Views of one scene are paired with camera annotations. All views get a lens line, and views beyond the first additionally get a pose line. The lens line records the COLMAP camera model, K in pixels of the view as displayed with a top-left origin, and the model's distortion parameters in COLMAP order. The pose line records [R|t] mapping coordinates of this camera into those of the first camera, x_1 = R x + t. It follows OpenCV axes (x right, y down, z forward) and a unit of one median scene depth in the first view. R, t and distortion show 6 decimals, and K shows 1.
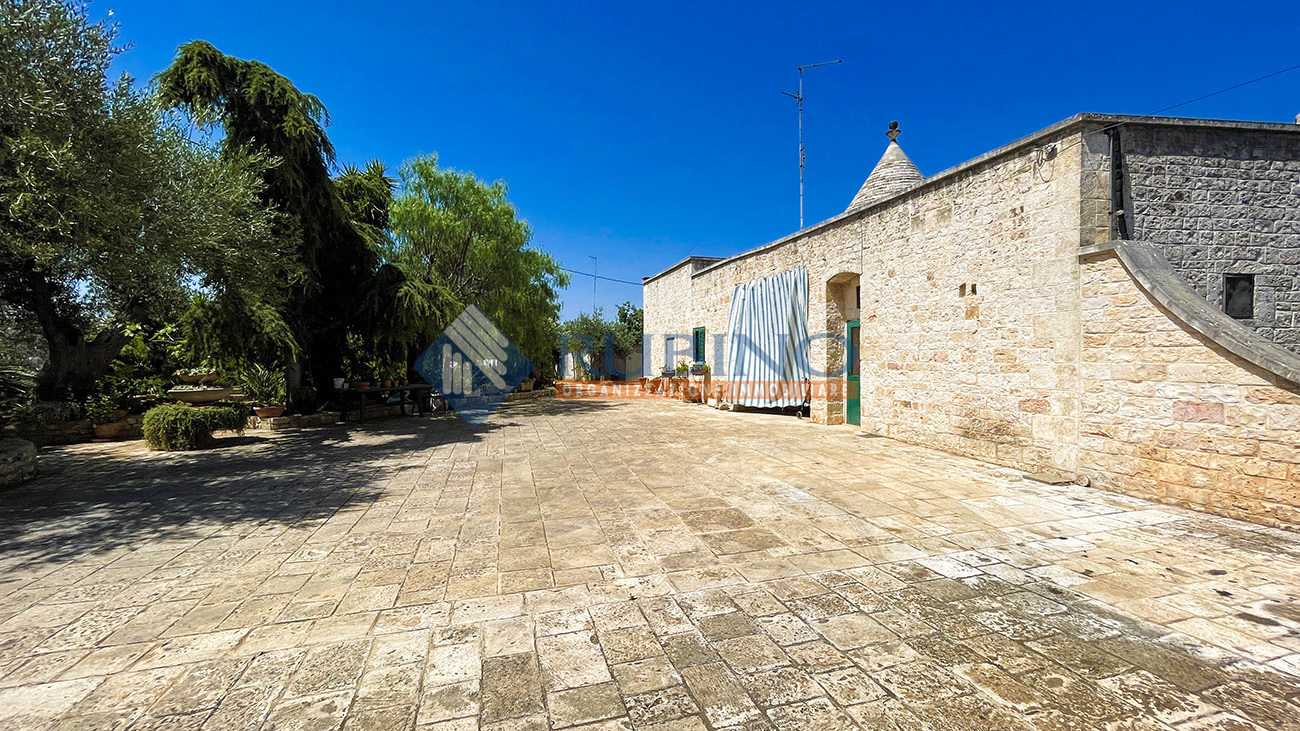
lens RADIAL K [[524.1, 0, 638.8], [0, 524.1, 364.5], [0, 0, 1]] dist [-0.003306, 0.000997]
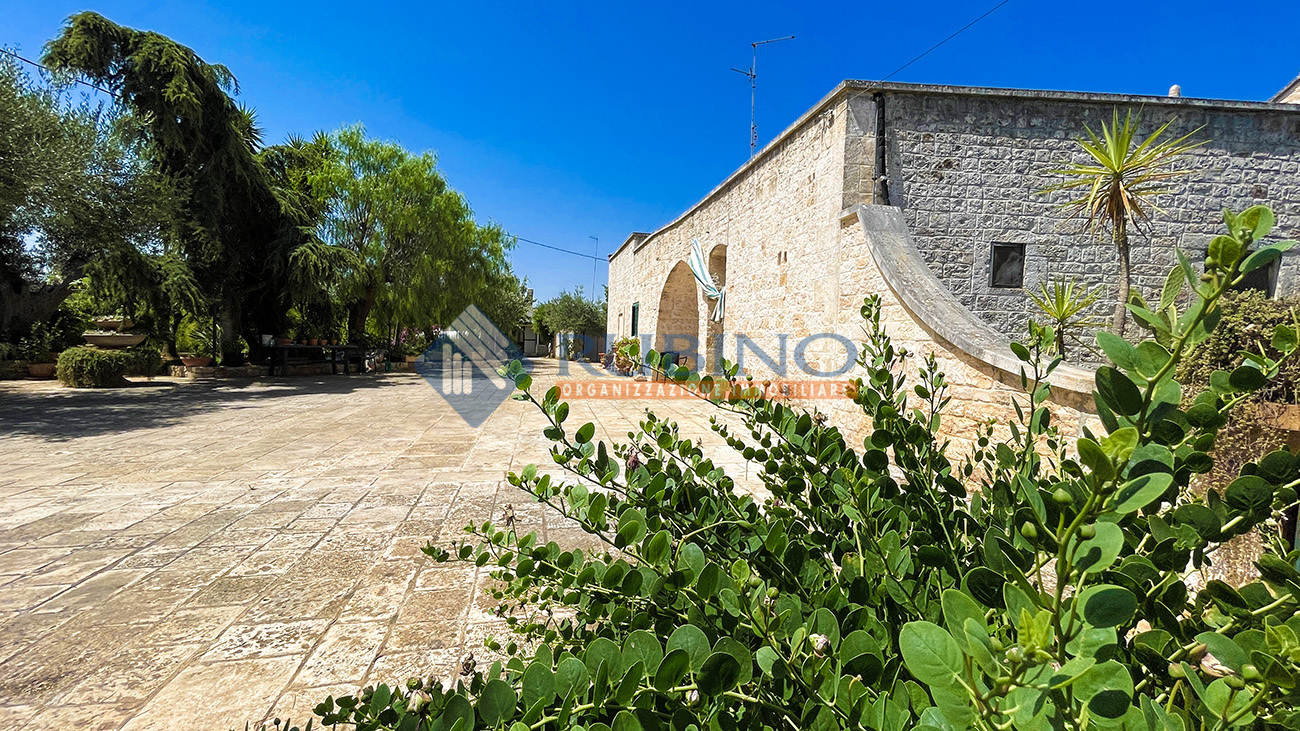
lens RADIAL K [[524.1, 0, 639.2], [0, 524.1, 365.1], [0, 0, 1]] dist [-0.003306, 0.000997]
pose [[0.997719, 0.037810, -0.055915, 0.432932], [-0.036284, 0.998948, 0.028058, 0.051683], [0.056917, -0.025965, 0.998041, -0.048206]]
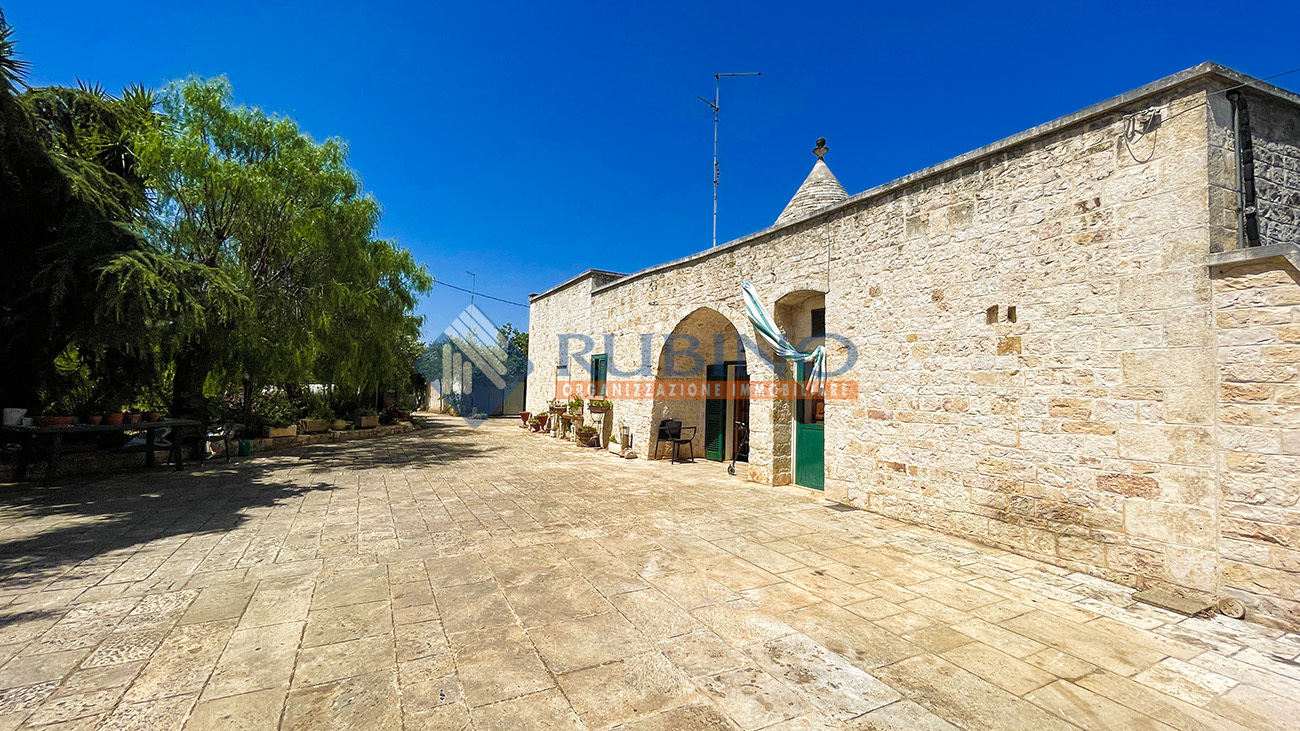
lens RADIAL K [[524.1, 0, 639.2], [0, 524.1, 366.1], [0, 0, 1]] dist [-0.003306, 0.000997]
pose [[0.973320, 0.042501, 0.225480, -0.019383], [-0.030012, 0.997834, -0.058531, -0.014537], [-0.227480, 0.050202, 0.972488, 0.433217]]
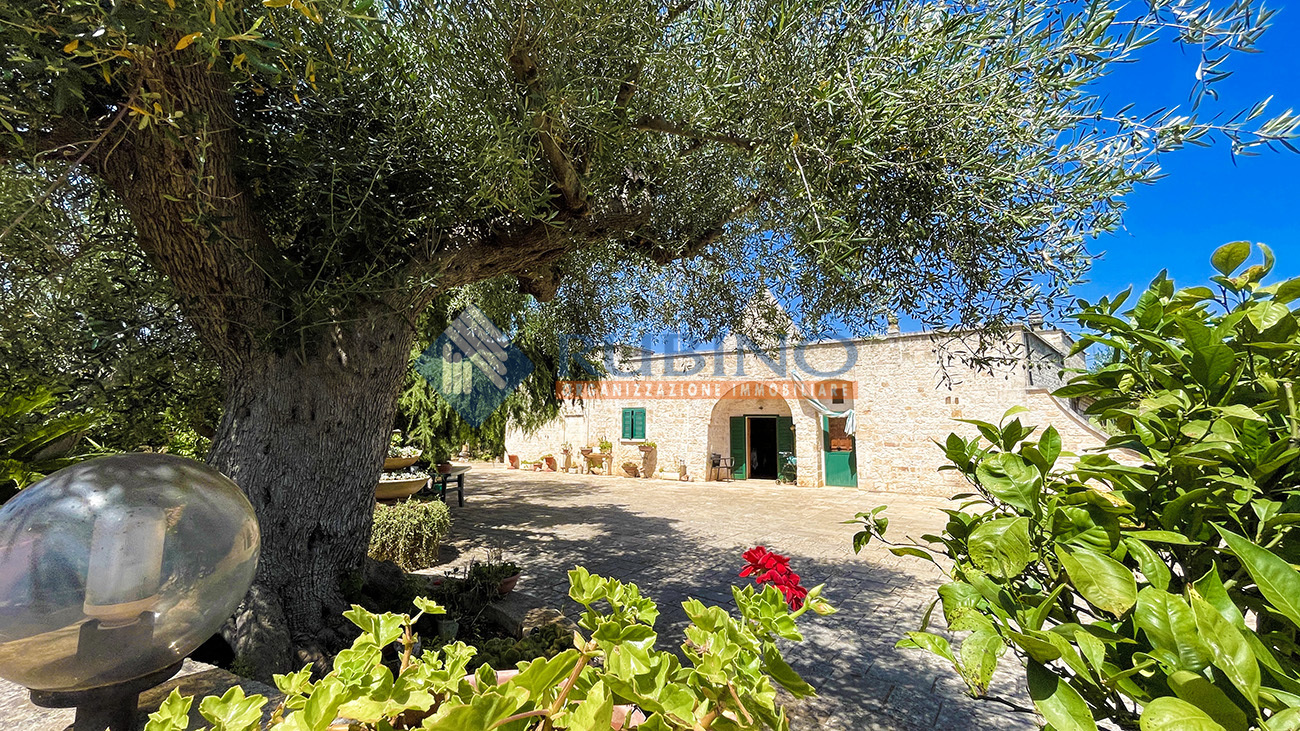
lens RADIAL K [[524.1, 0, 643.7], [0, 524.1, 369.3], [0, 0, 1]] dist [-0.003306, 0.000997]
pose [[0.772839, 0.089904, 0.628202, -1.333168], [-0.004973, 0.990742, -0.135670, -0.003748], [-0.634583, 0.101727, 0.766131, 0.317283]]
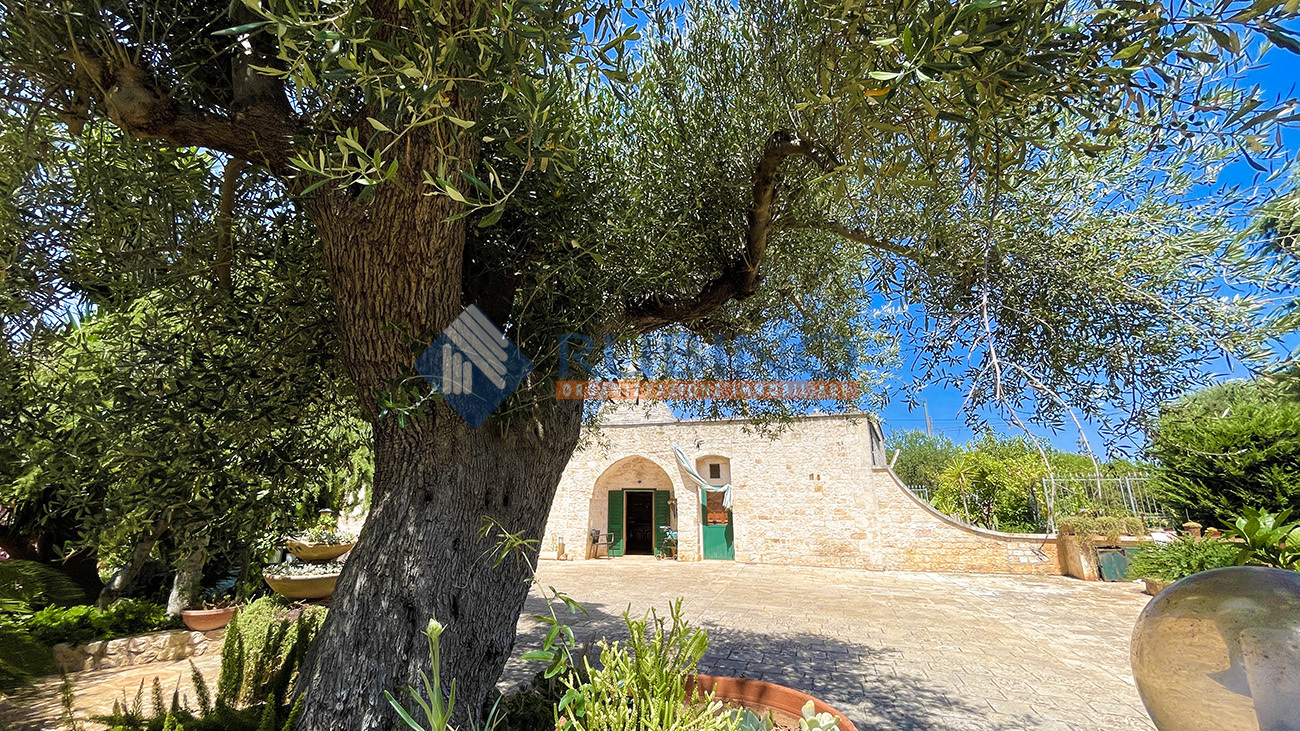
lens RADIAL K [[524.1, 0, 647.3], [0, 524.1, 370.2], [0, 0, 1]] dist [-0.003306, 0.000997]
pose [[0.527771, 0.222037, 0.819852, -1.482900], [0.007108, 0.964040, -0.265663, -0.010725], [-0.849357, 0.146037, 0.507214, 0.496012]]
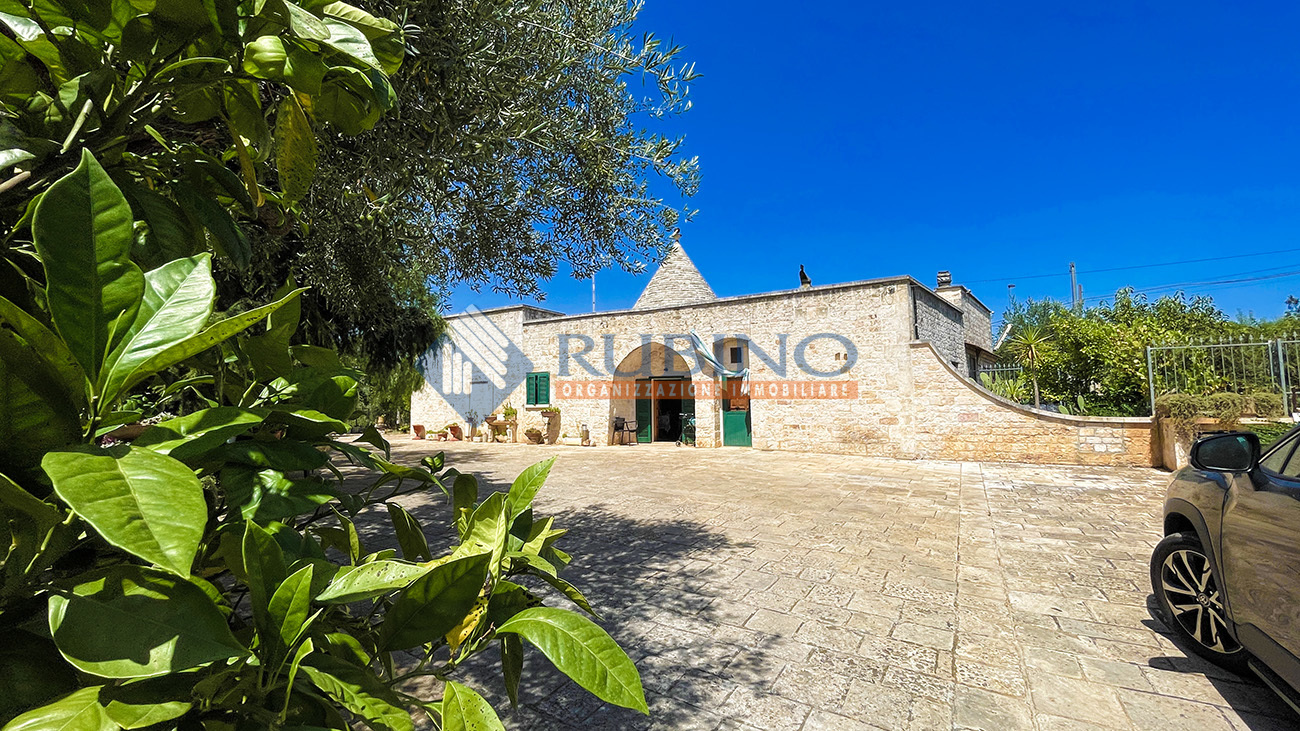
lens RADIAL K [[524.1, 0, 635.0], [0, 524.1, 372.6], [0, 0, 1]] dist [-0.003306, 0.000997]
pose [[0.728181, 0.032382, 0.684620, -1.095171], [0.020409, 0.997416, -0.068884, 0.015609], [-0.685081, 0.064132, 0.725638, 0.225900]]
